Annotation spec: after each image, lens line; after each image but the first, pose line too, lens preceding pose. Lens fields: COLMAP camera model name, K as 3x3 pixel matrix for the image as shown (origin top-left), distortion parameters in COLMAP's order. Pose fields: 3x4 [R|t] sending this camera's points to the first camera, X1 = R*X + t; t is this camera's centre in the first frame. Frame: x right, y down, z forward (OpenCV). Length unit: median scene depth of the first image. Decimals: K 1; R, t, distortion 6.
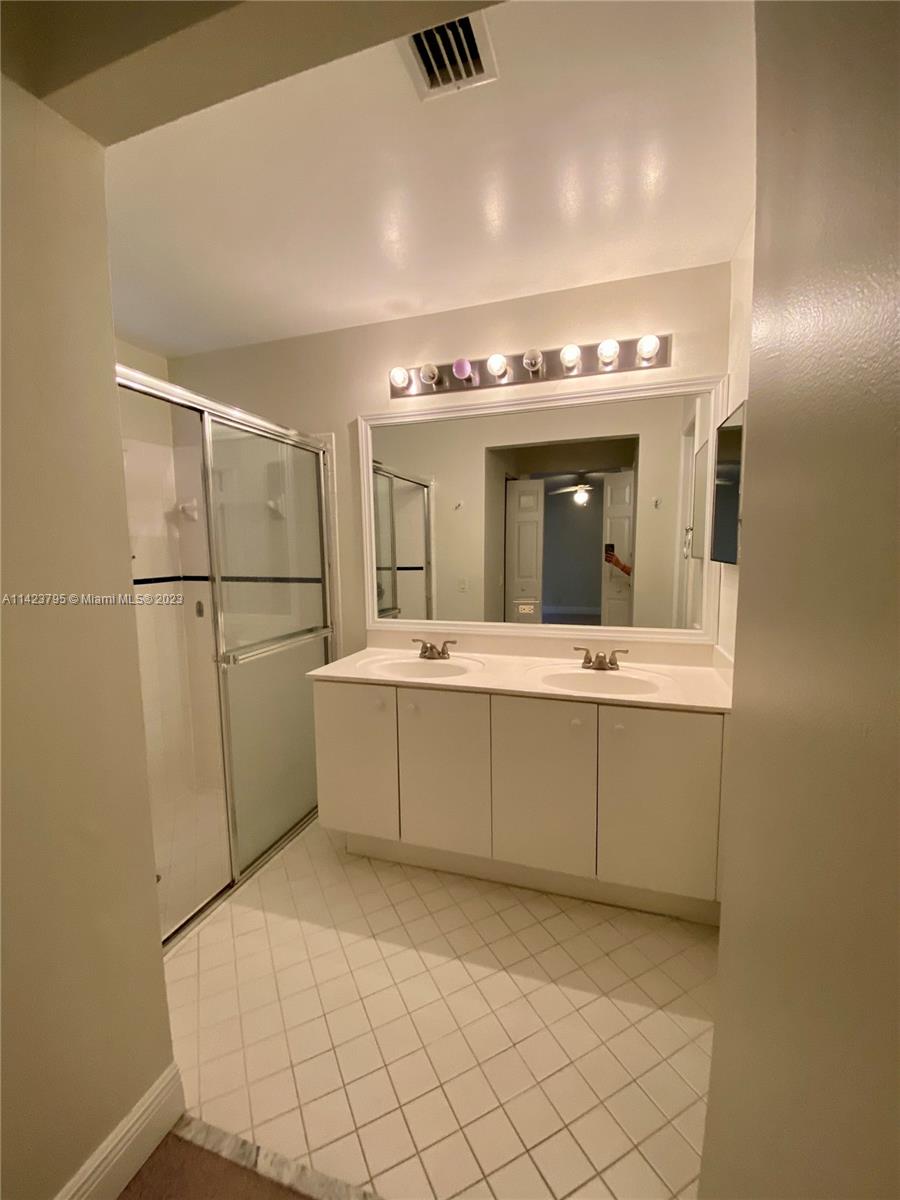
lens RADIAL K [[492.7, 0, 451.4], [0, 492.7, 600.0], [0, 0, 1]] dist [-0.010335, -0.002066]
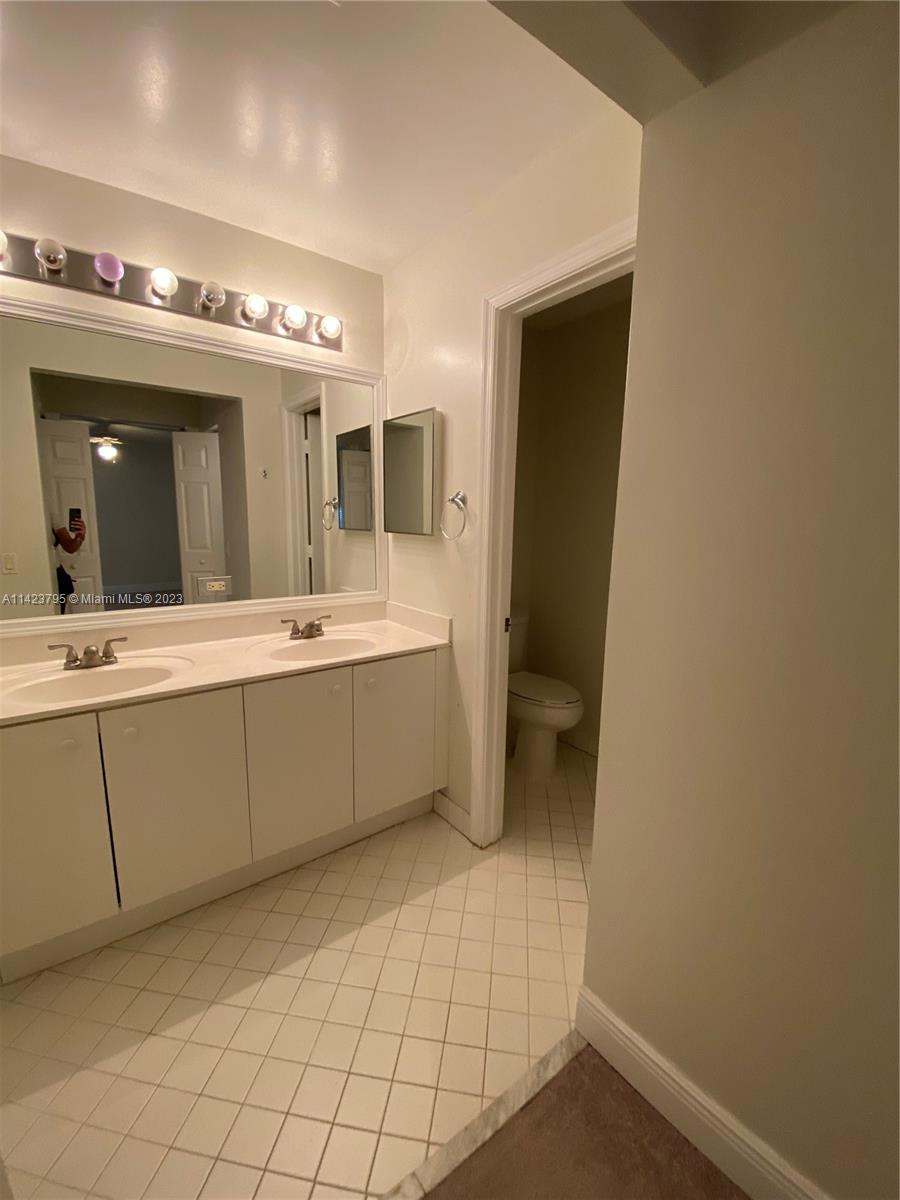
lens RADIAL K [[522.6, 0, 456.7], [0, 522.6, 603.4], [0, 0, 1]] dist [0.001550, 0.000047]
pose [[0.544221, -0.112185, 0.831407, -0.371520], [0.065591, 0.993675, 0.091146, -0.007958], [-0.836374, 0.004929, 0.548138, 0.128670]]
